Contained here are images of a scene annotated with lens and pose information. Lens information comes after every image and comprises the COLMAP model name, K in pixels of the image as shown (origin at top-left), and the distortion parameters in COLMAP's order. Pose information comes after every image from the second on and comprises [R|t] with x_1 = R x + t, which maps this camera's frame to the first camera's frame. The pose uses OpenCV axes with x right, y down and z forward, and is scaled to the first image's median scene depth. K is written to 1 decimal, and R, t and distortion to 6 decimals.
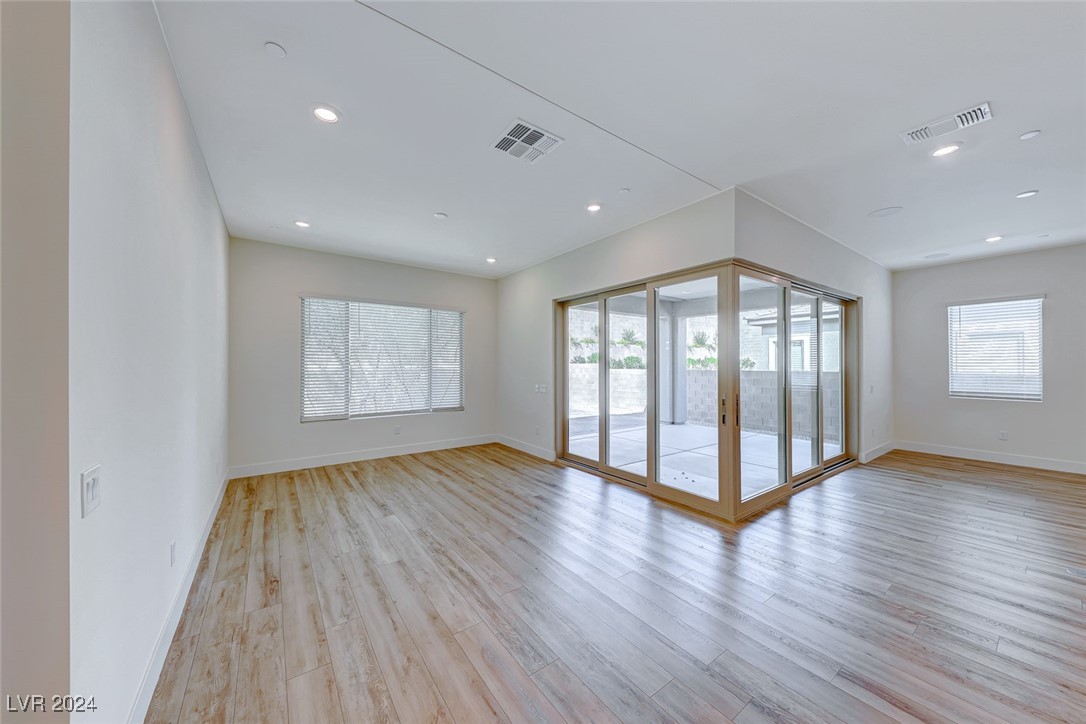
lens RADIAL K [[379.0, 0, 540.6], [0, 379.0, 362.2], [0, 0, 1]] dist [-0.002830, -0.000631]
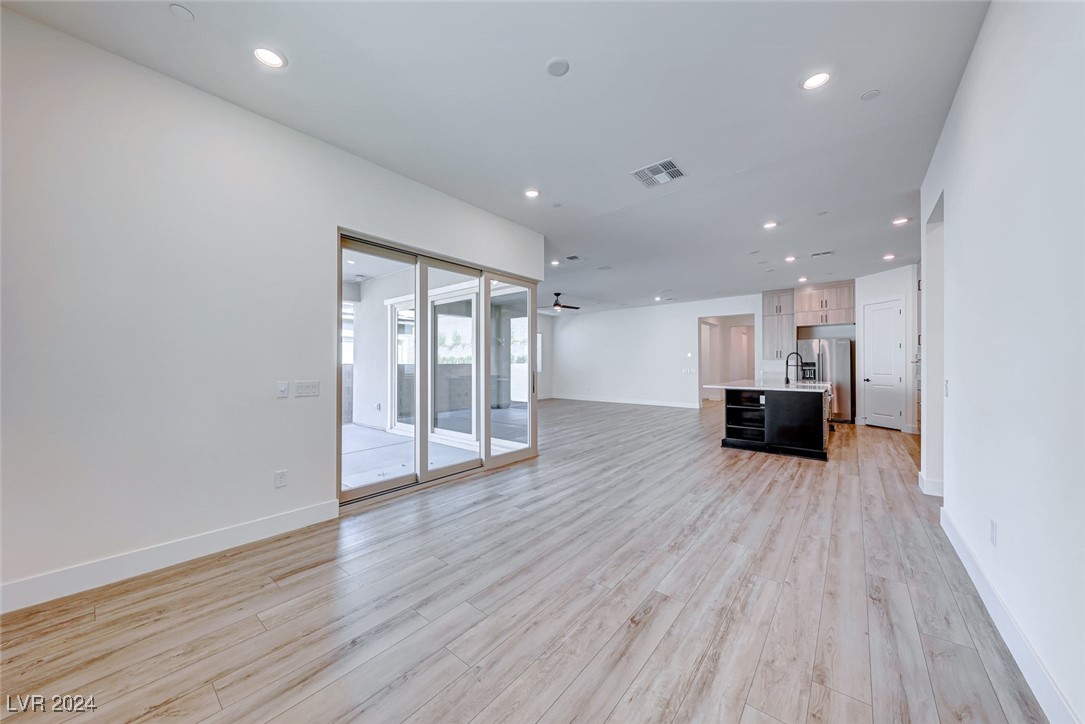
lens RADIAL K [[378.6, 0, 538.3], [0, 378.6, 361.1], [0, 0, 1]] dist [-0.002830, -0.000631]
pose [[-0.254163, 0.001611, 0.967160, -1.006514], [-0.002161, 0.999995, -0.002234, 0.056773], [-0.967159, -0.002658, -0.254158, 1.471475]]
